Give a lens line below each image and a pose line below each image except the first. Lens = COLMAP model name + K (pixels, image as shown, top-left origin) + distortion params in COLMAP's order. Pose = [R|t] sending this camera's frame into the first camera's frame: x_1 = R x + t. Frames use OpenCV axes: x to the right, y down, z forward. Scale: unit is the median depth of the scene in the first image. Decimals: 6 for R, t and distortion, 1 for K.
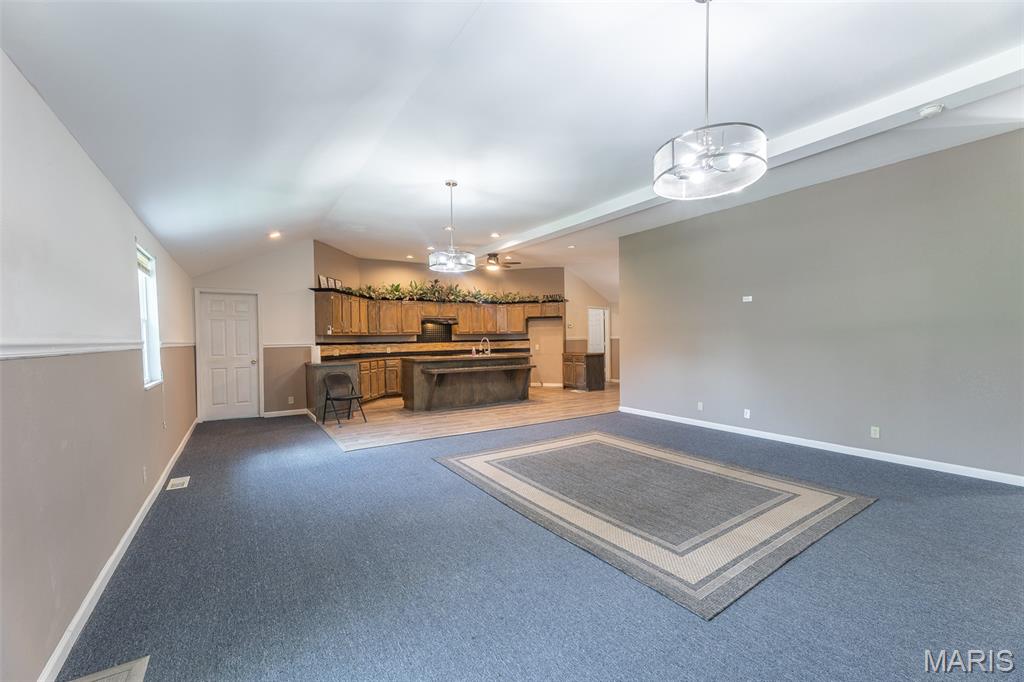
lens RADIAL K [[406.1, 0, 512.3], [0, 406.1, 346.4], [0, 0, 1]] dist [0.001977, -0.000288]
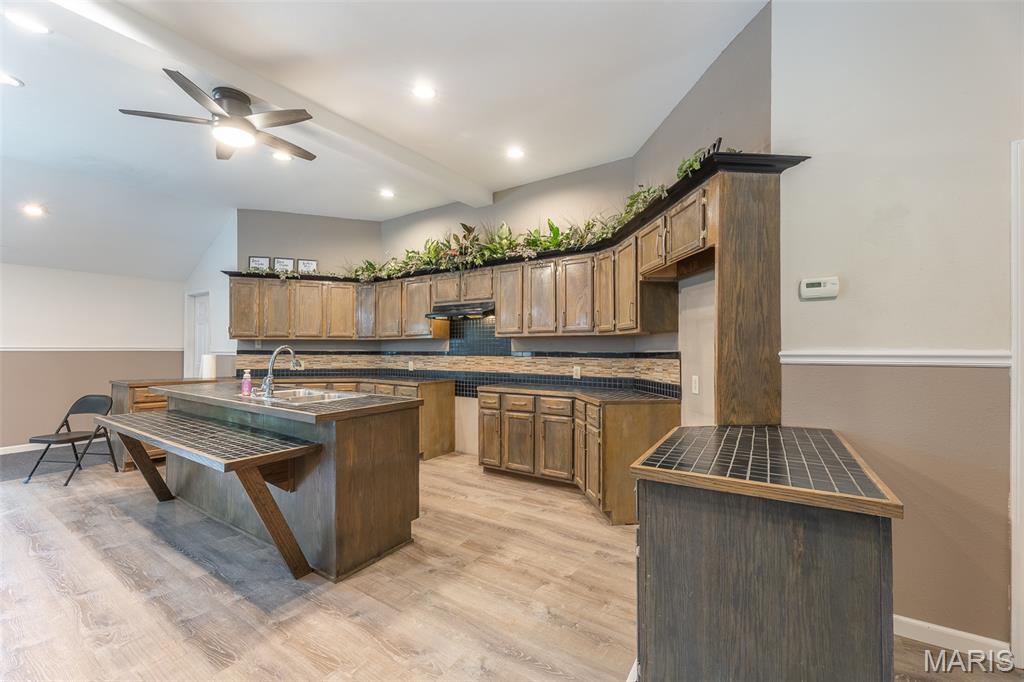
lens RADIAL K [[406.1, 0, 511.6], [0, 406.1, 344.6], [0, 0, 1]] dist [0.001977, -0.000288]
pose [[0.409015, 0.008100, -0.912492, 0.298718], [-0.024689, 0.999693, -0.002192, -0.024469], [0.912194, 0.023425, 0.409089, 0.924499]]
